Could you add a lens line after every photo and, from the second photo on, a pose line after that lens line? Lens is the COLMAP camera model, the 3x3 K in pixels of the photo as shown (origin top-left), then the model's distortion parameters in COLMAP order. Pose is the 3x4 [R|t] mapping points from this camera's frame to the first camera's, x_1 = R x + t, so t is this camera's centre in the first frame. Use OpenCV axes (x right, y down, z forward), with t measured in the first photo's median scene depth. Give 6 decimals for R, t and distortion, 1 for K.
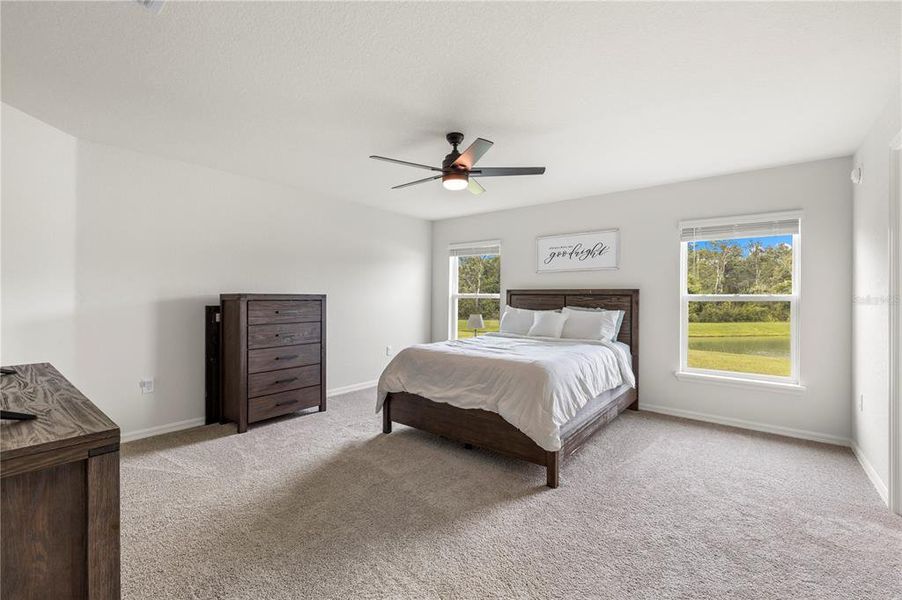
lens RADIAL K [[384.1, 0, 451.0], [0, 384.1, 300.0], [0, 0, 1]] dist [-0.000858, 0.000029]
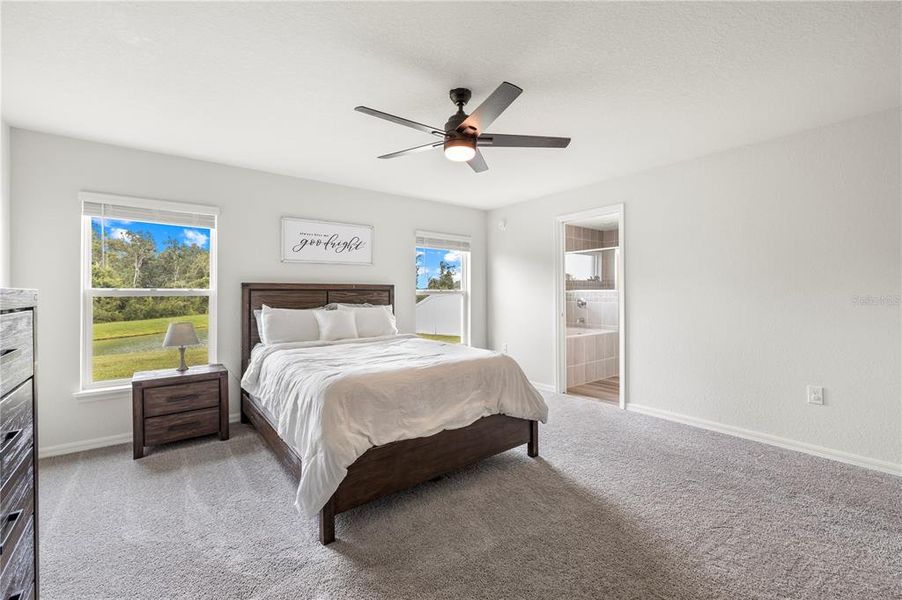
lens RADIAL K [[384.8, 0, 449.6], [0, 384.8, 295.7], [0, 0, 1]] dist [0.000289, 0.000044]
pose [[0.226046, -0.015112, 0.973999, -0.480702], [0.013895, 0.999828, 0.012288, -0.007544], [-0.974017, 0.010756, 0.226217, 0.513346]]
